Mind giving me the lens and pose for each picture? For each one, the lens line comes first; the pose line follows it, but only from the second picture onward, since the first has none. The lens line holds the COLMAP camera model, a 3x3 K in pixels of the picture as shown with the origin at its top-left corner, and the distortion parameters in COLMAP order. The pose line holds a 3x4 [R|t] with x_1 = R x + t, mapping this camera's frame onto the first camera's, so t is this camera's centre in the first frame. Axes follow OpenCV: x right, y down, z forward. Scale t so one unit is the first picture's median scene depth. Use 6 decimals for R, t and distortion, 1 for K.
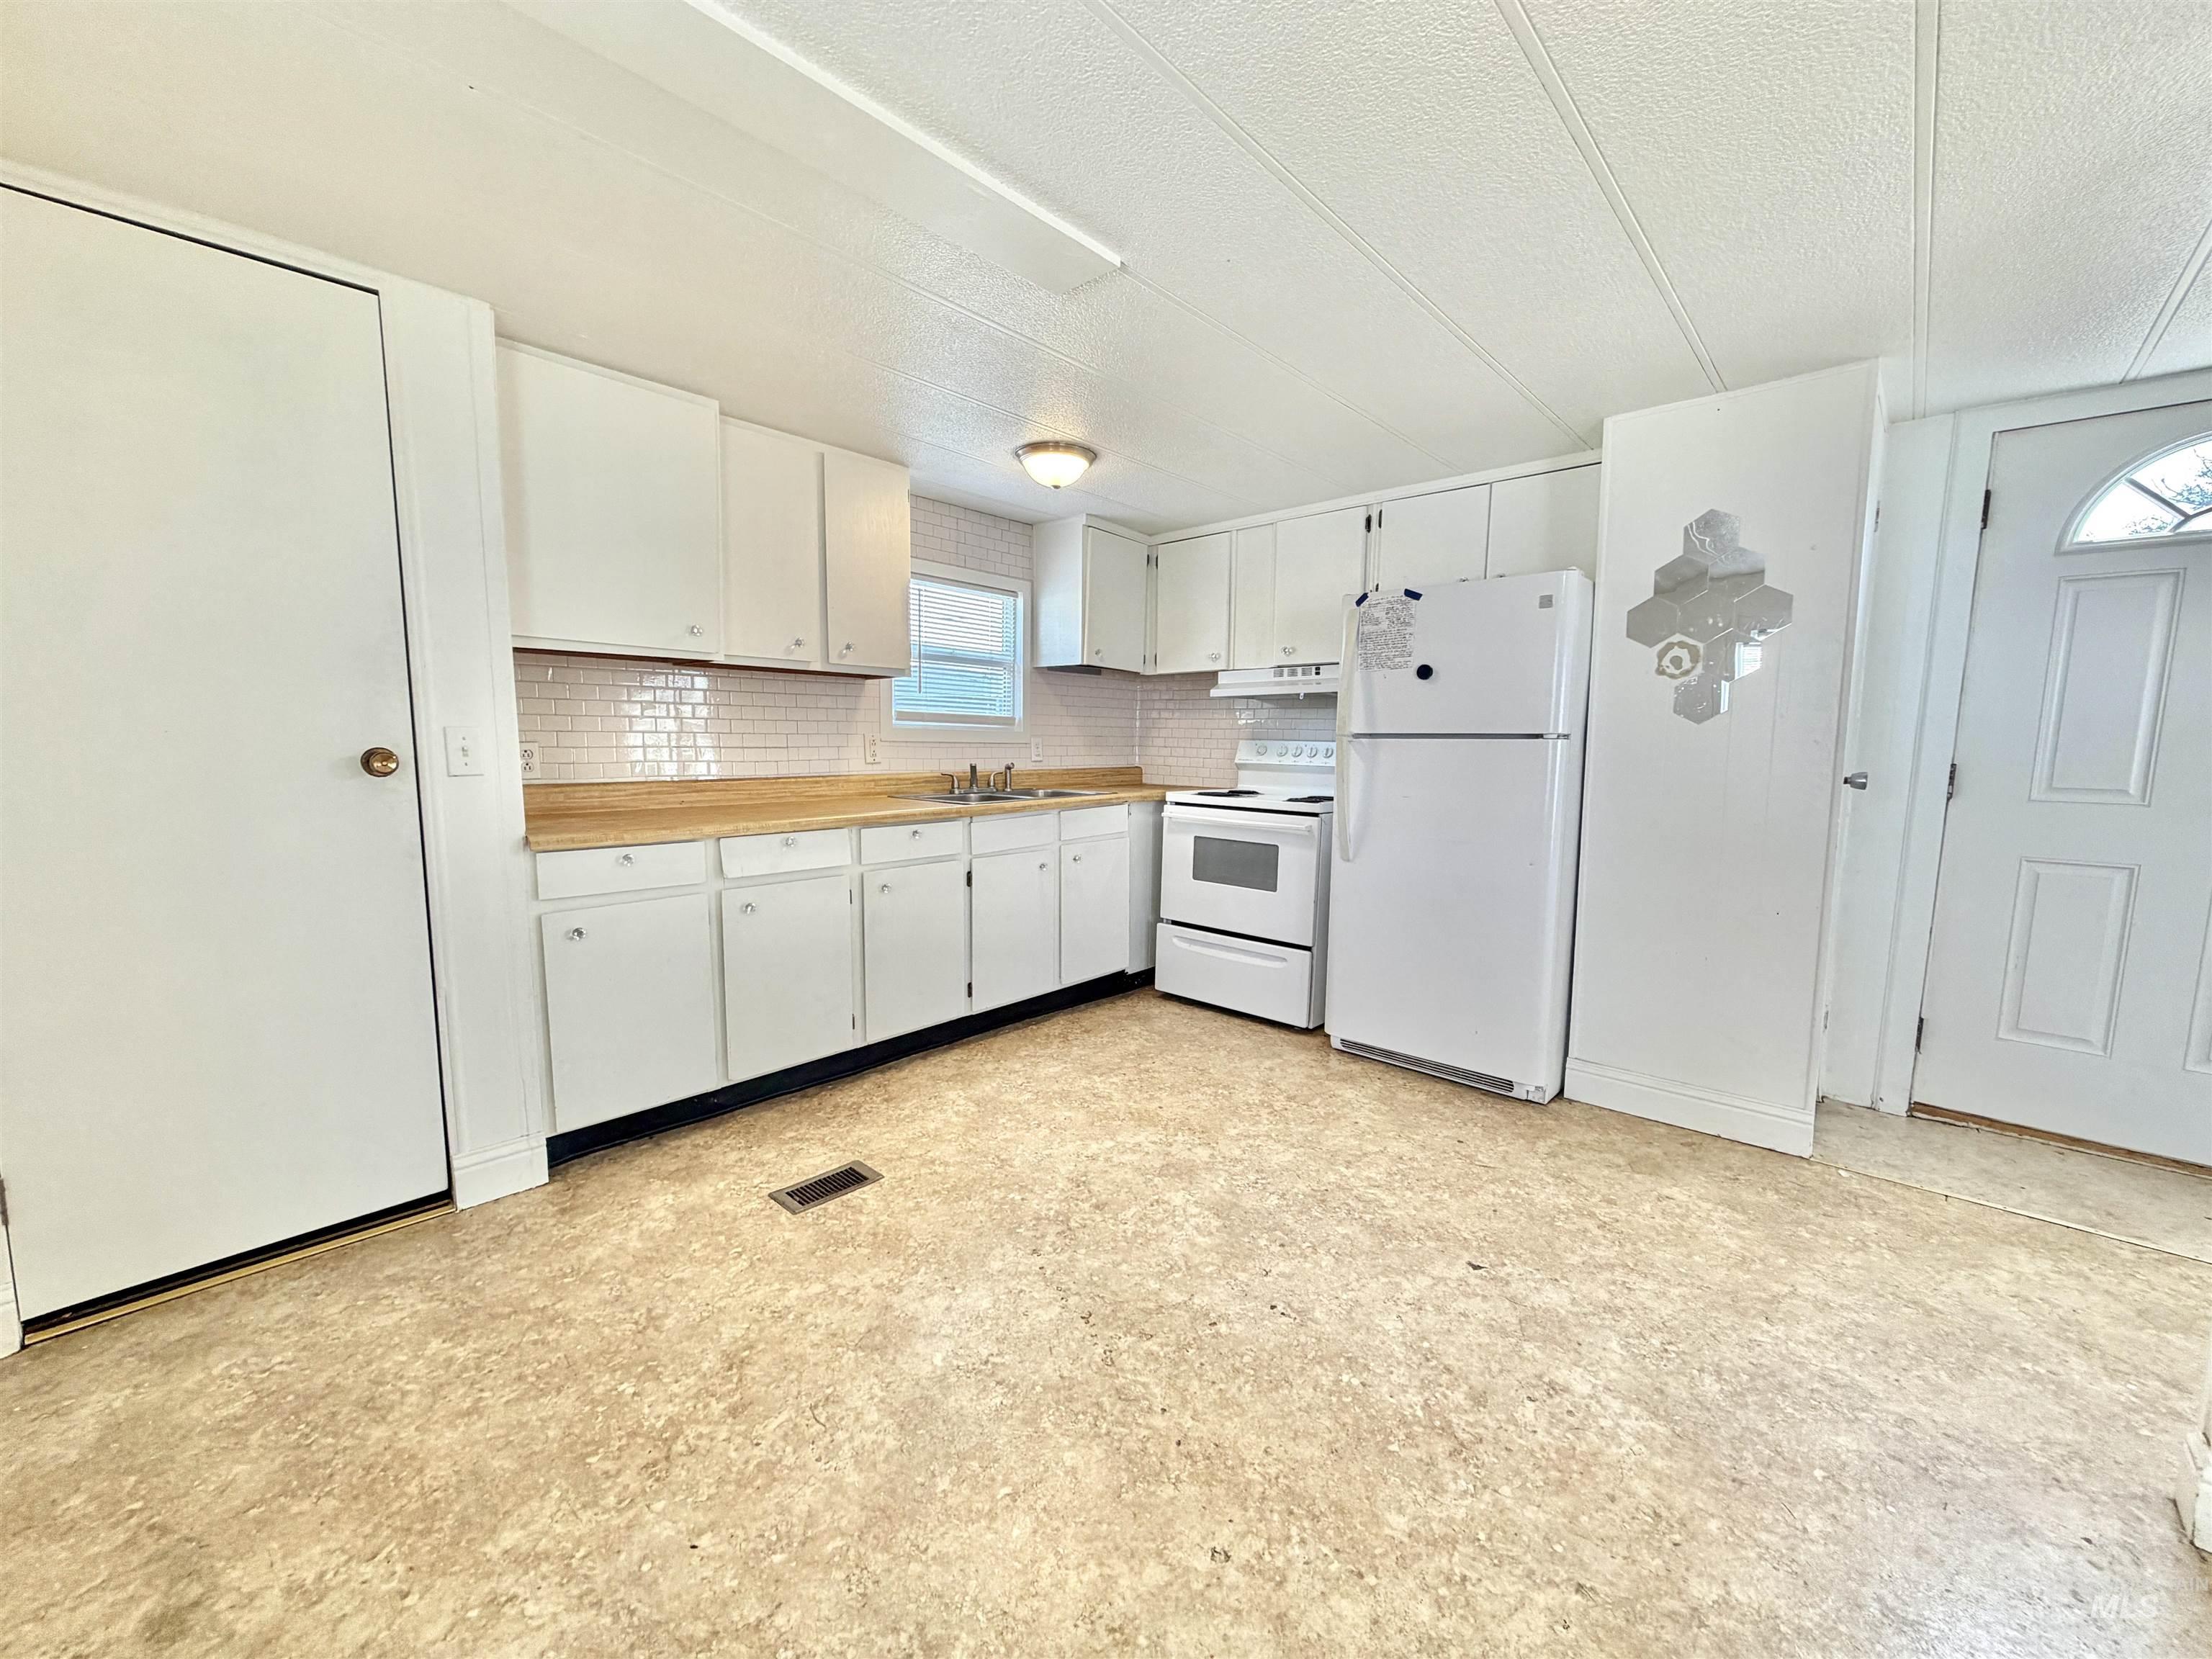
lens RADIAL K [[872.5, 0, 1120.3], [0, 872.5, 828.4], [0, 0, 1]] dist [-0.000180, 0.000015]
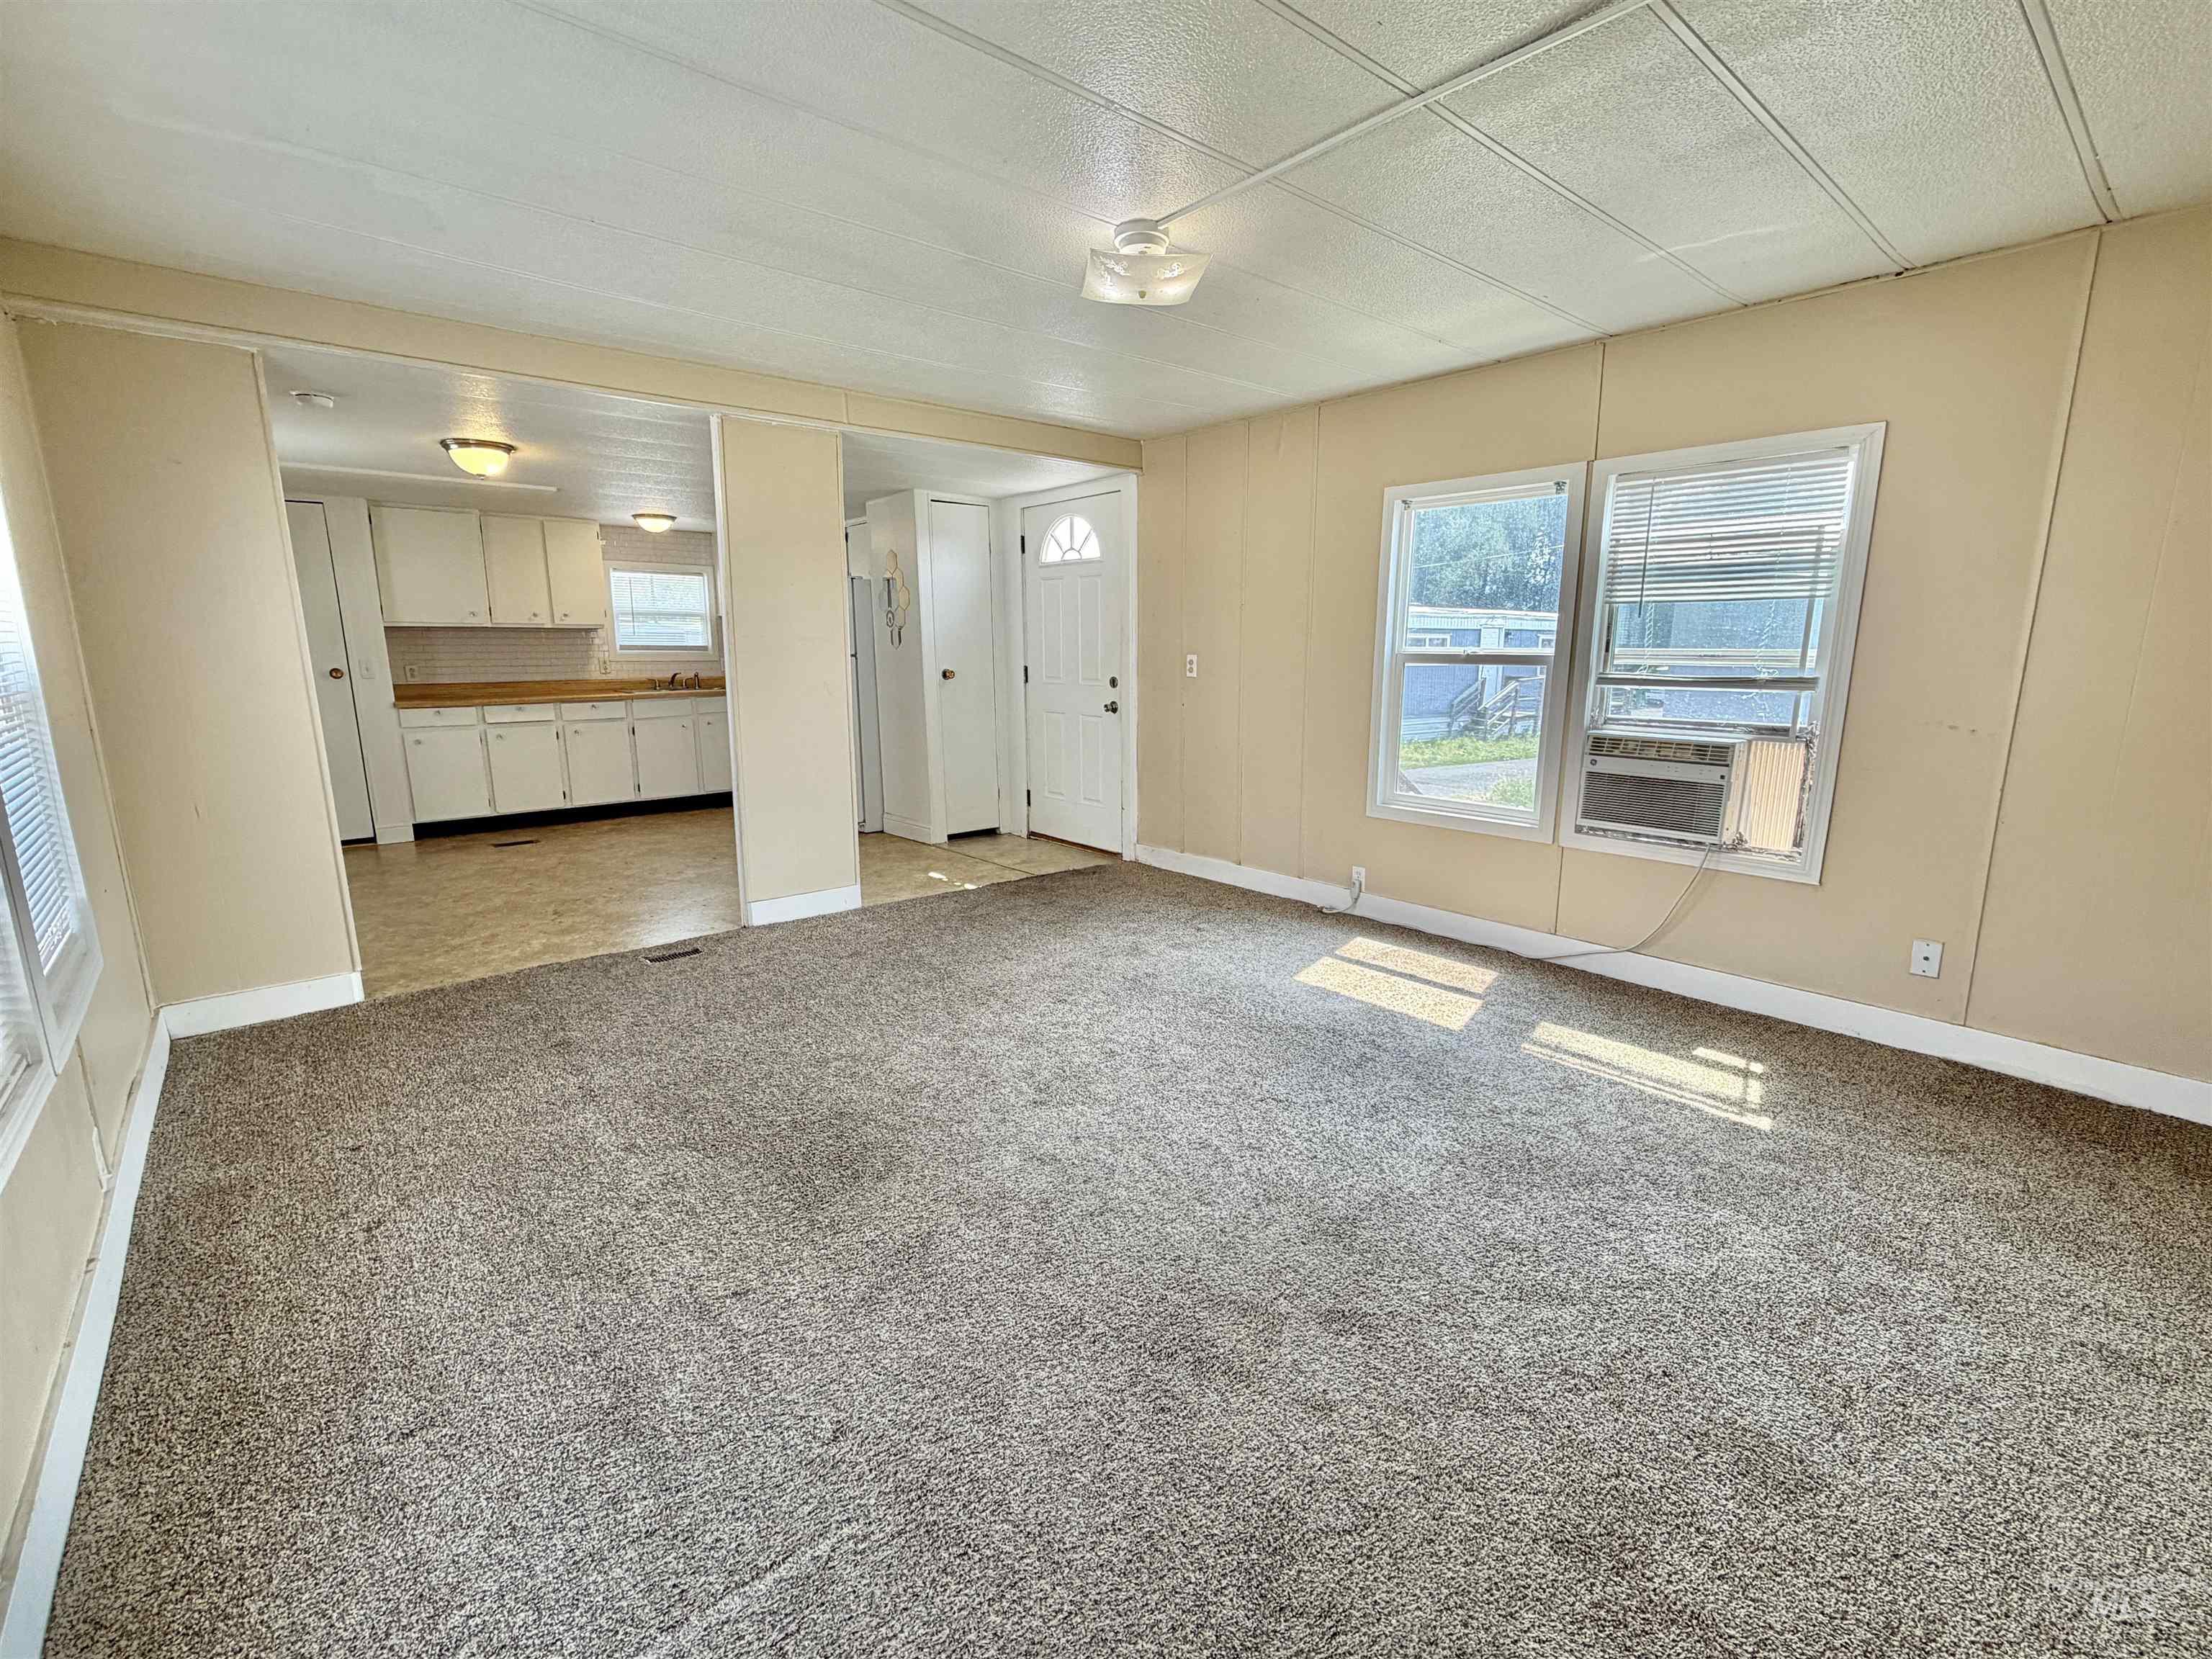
lens RADIAL K [[989.7, 0, 1106.0], [0, 989.7, 829.5], [0, 0, 1]] dist [-0.000767, -0.000135]
pose [[0.993021, 0.005597, -0.117808, 1.485686], [0.003728, 0.996885, 0.078787, 0.137102], [0.117882, -0.078676, 0.989906, -1.418261]]
